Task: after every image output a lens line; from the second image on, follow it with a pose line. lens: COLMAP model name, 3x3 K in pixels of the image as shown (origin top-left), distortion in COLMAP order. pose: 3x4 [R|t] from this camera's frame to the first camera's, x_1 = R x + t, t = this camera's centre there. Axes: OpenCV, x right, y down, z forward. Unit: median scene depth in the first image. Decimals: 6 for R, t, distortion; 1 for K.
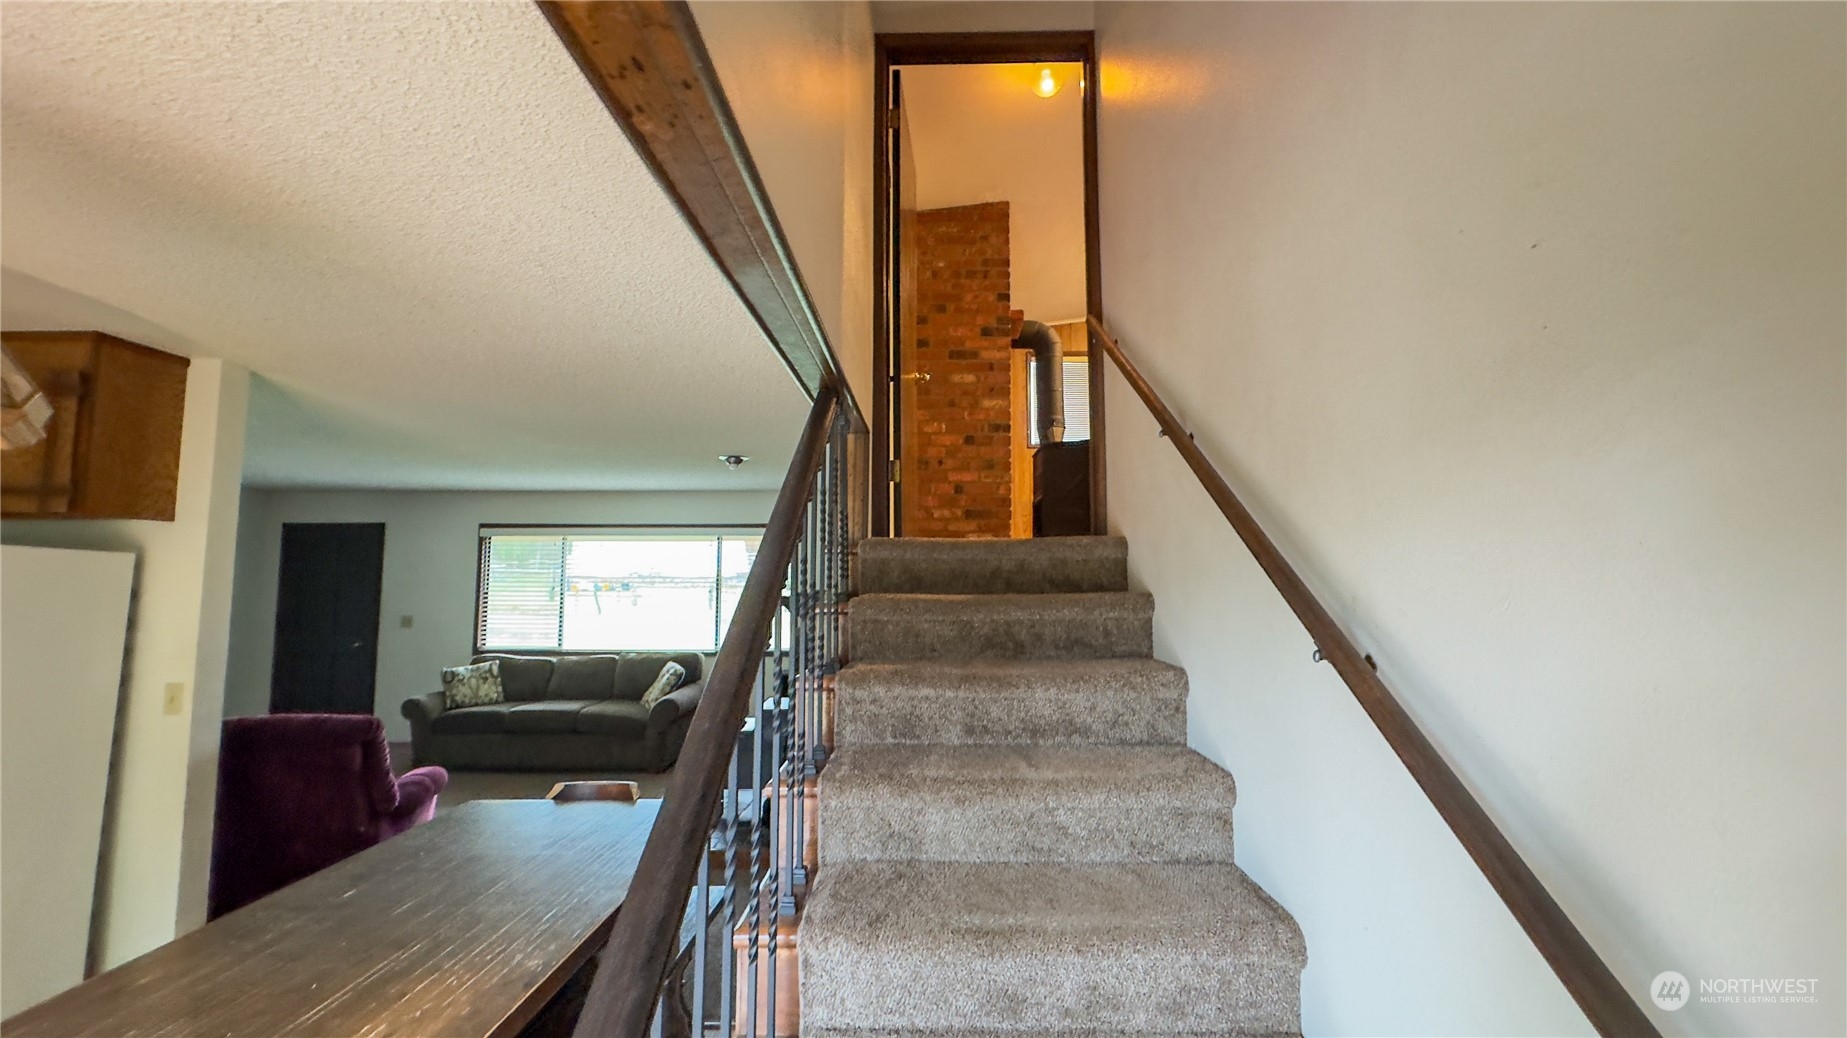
lens RADIAL K [[735.4, 0, 923.5], [0, 735.4, 519.0], [0, 0, 1]] dist [-0.000248, -0.000207]
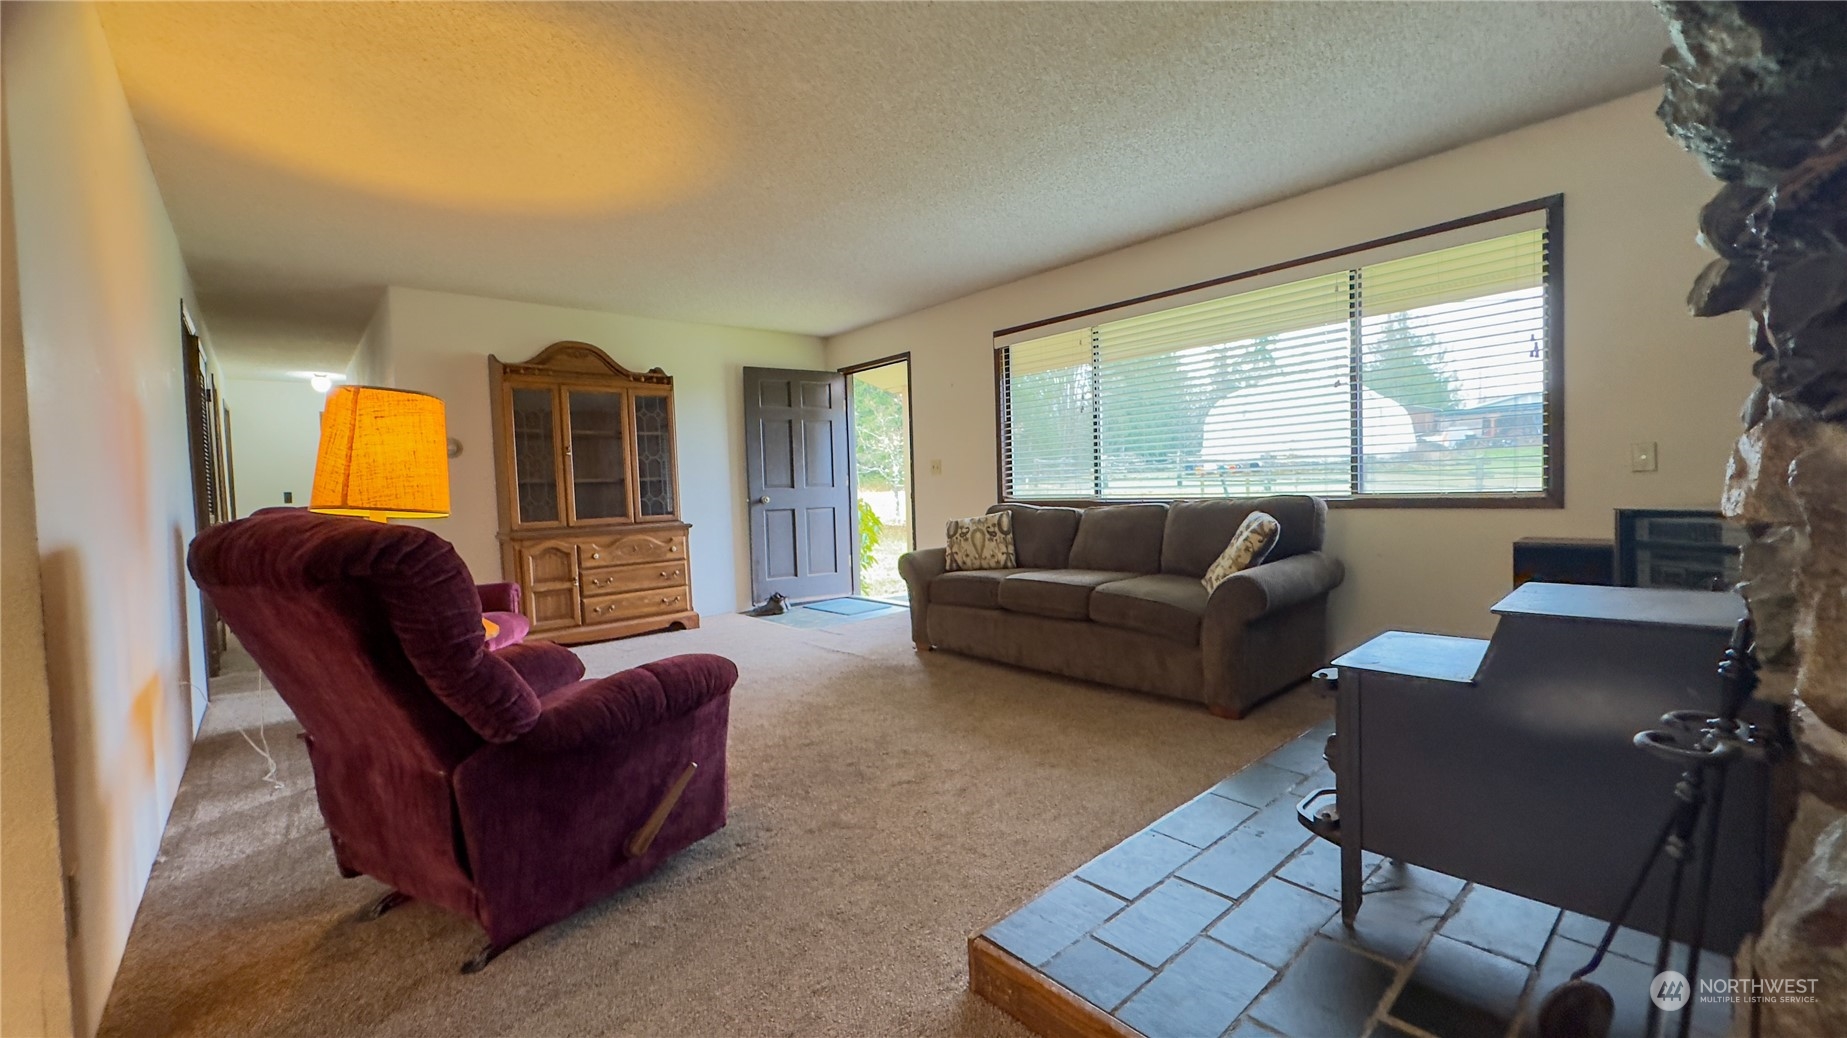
lens RADIAL K [[735.4, 0, 923.5], [0, 735.4, 519.0], [0, 0, 1]] dist [-0.000248, -0.000207]
pose [[0.676083, 0.008754, -0.736774, -0.119415], [0.091047, 0.991274, 0.095325, 0.130675], [0.731179, -0.131528, 0.669386, 0.483621]]
